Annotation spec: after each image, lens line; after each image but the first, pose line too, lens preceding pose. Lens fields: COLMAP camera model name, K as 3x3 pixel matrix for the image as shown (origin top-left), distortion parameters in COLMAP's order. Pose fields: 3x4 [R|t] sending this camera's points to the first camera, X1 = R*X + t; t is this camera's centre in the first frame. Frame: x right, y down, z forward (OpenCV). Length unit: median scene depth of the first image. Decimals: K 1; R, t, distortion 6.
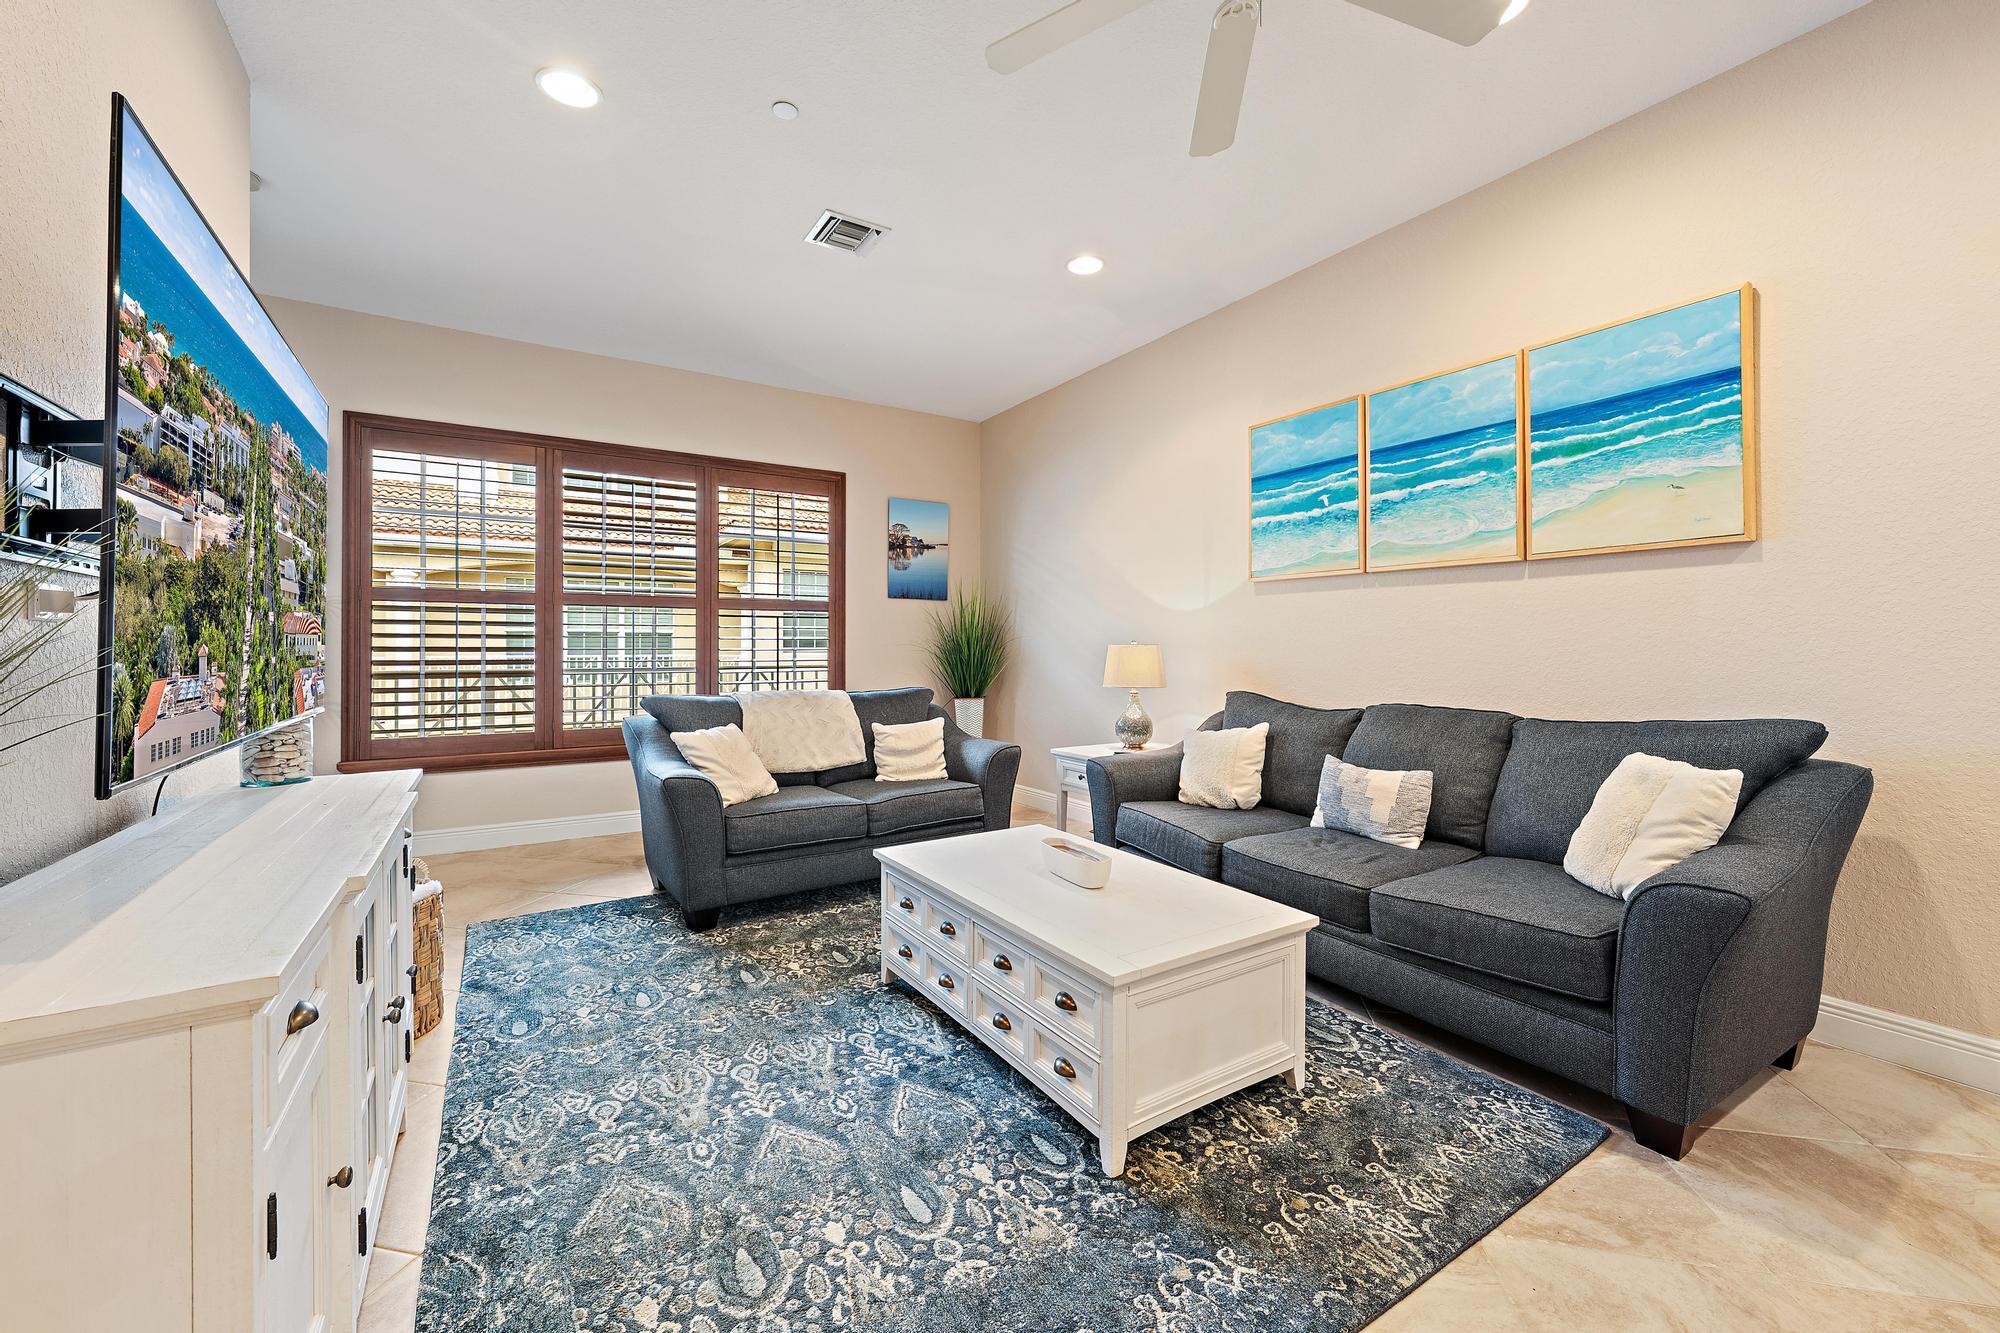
lens RADIAL K [[792.6, 0, 1012.7], [0, 792.6, 649.8], [0, 0, 1]] dist [-0.003601, 0.000482]
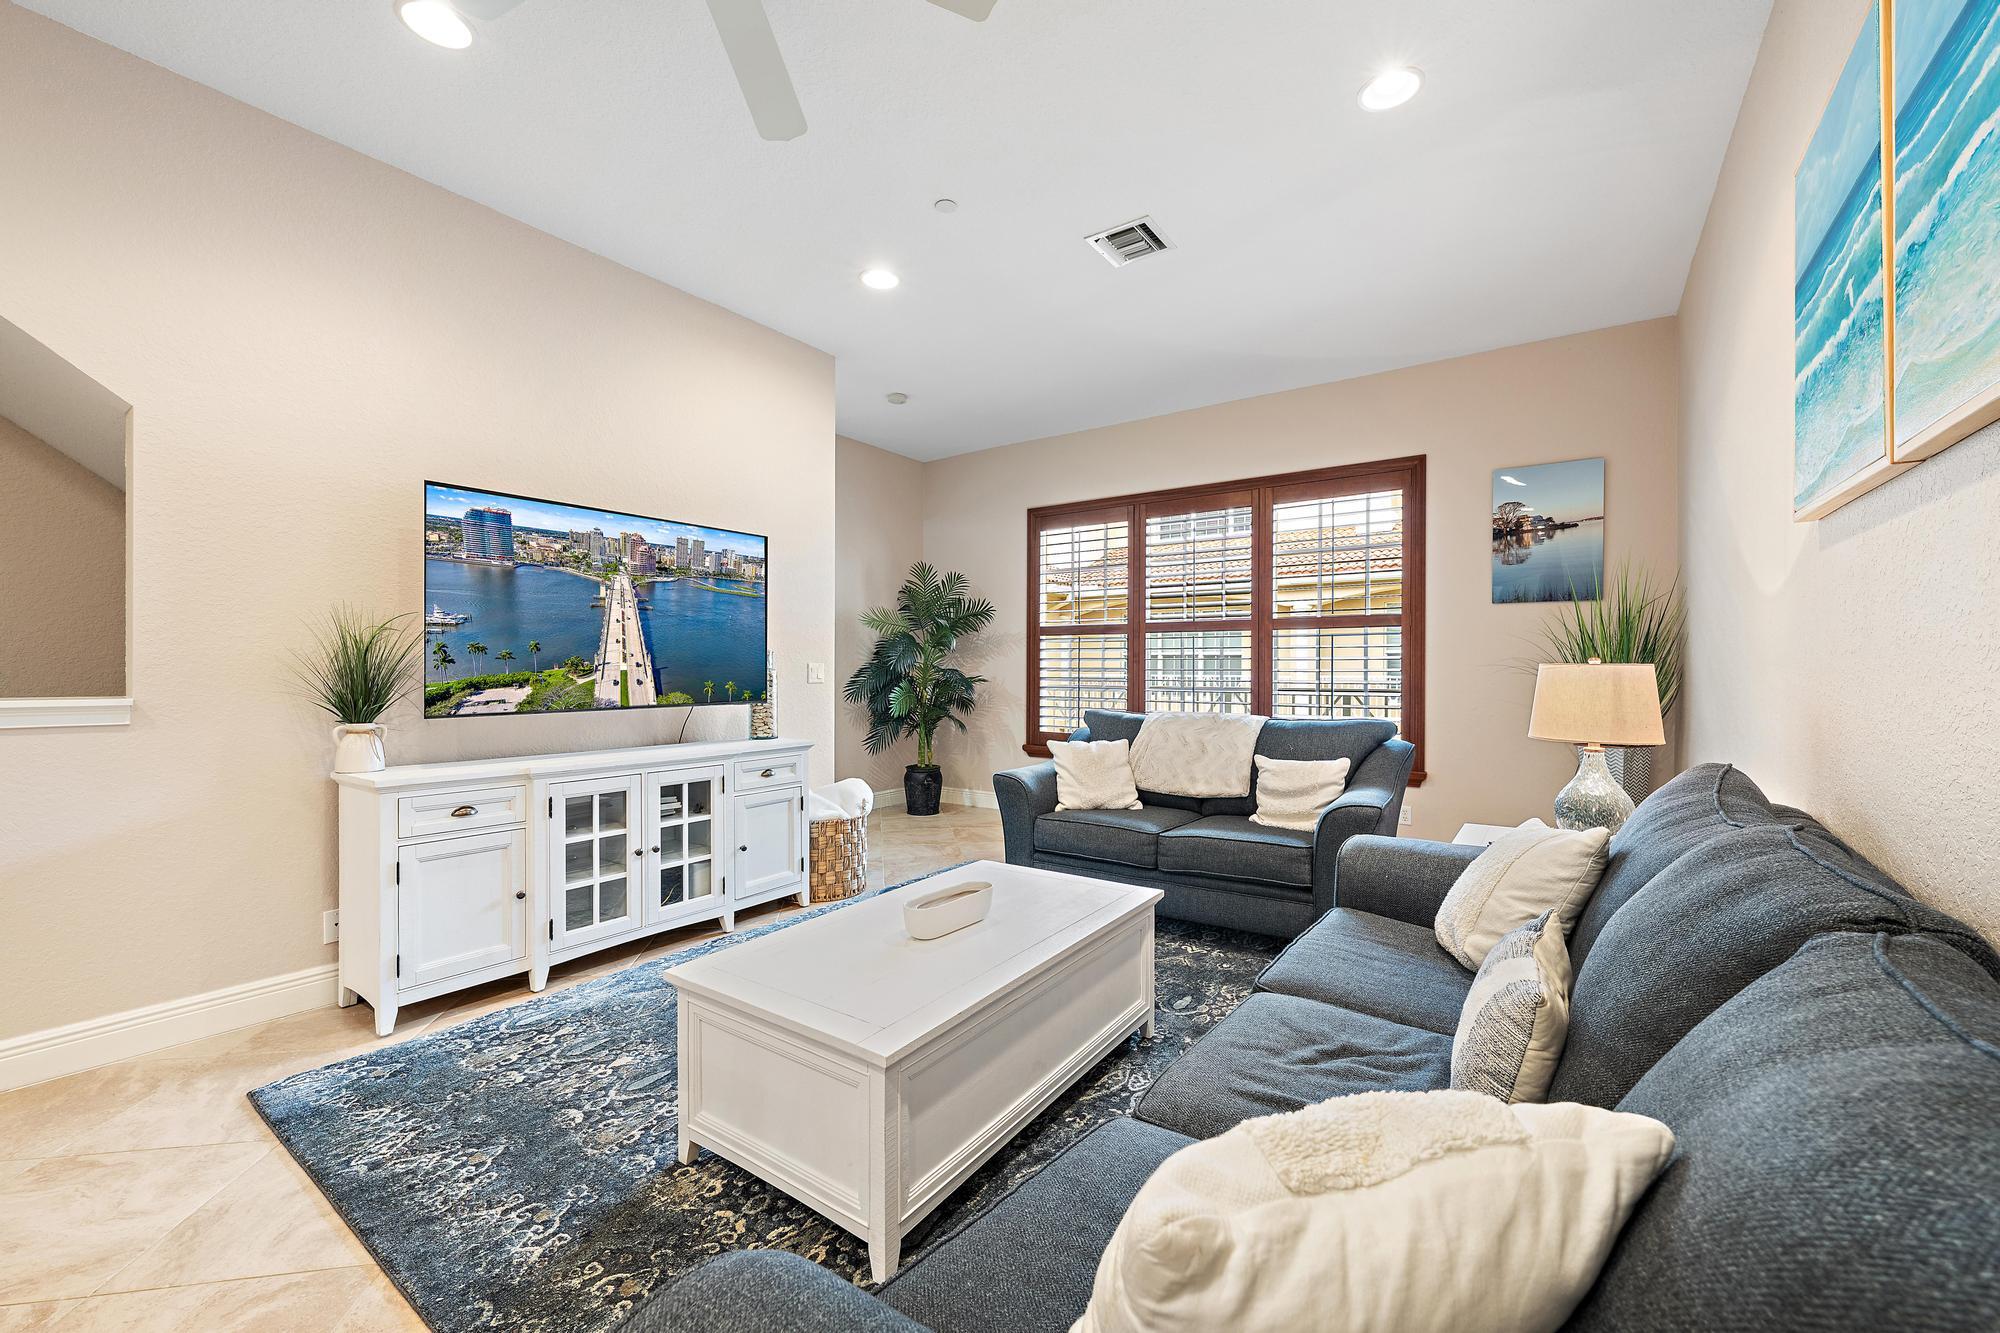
lens RADIAL K [[792.6, 0, 1007.3], [0, 792.6, 667.4], [0, 0, 1]] dist [-0.003601, 0.000482]
pose [[0.373309, 0.000795, -0.927707, 0.627747], [-0.005651, 0.999983, -0.001417, -0.001511], [0.927690, 0.005772, 0.373308, 0.491313]]
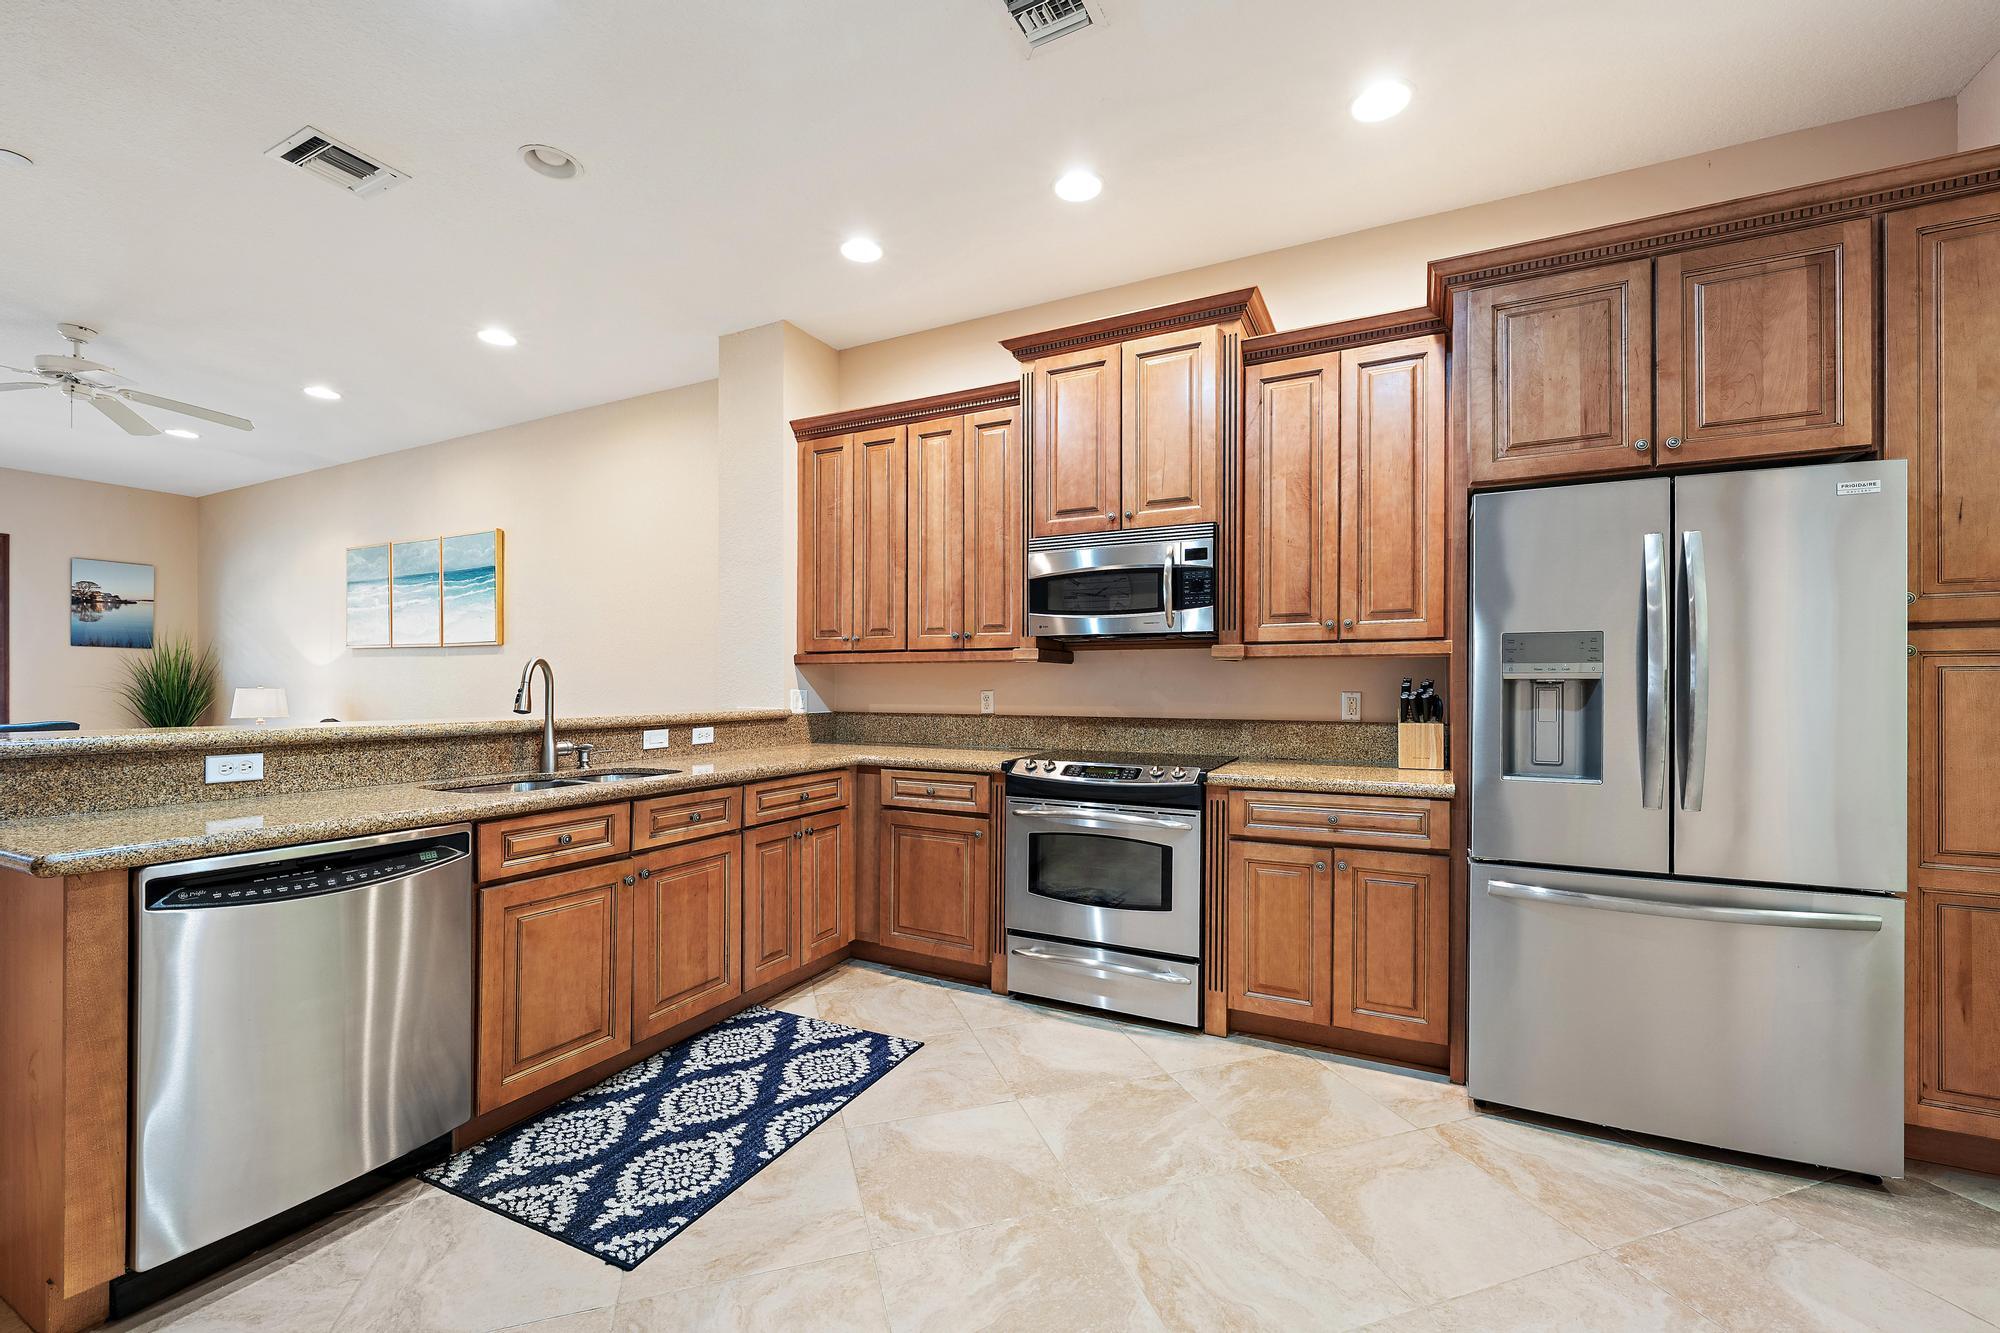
lens RADIAL K [[792.6, 0, 1013.8], [0, 792.6, 692.0], [0, 0, 1]] dist [-0.003601, 0.000482]
pose [[0.854870, -0.002630, 0.518836, 0.705768], [-0.001869, 0.999965, 0.008148, -0.016931], [-0.518839, -0.007936, 0.854835, -1.160961]]
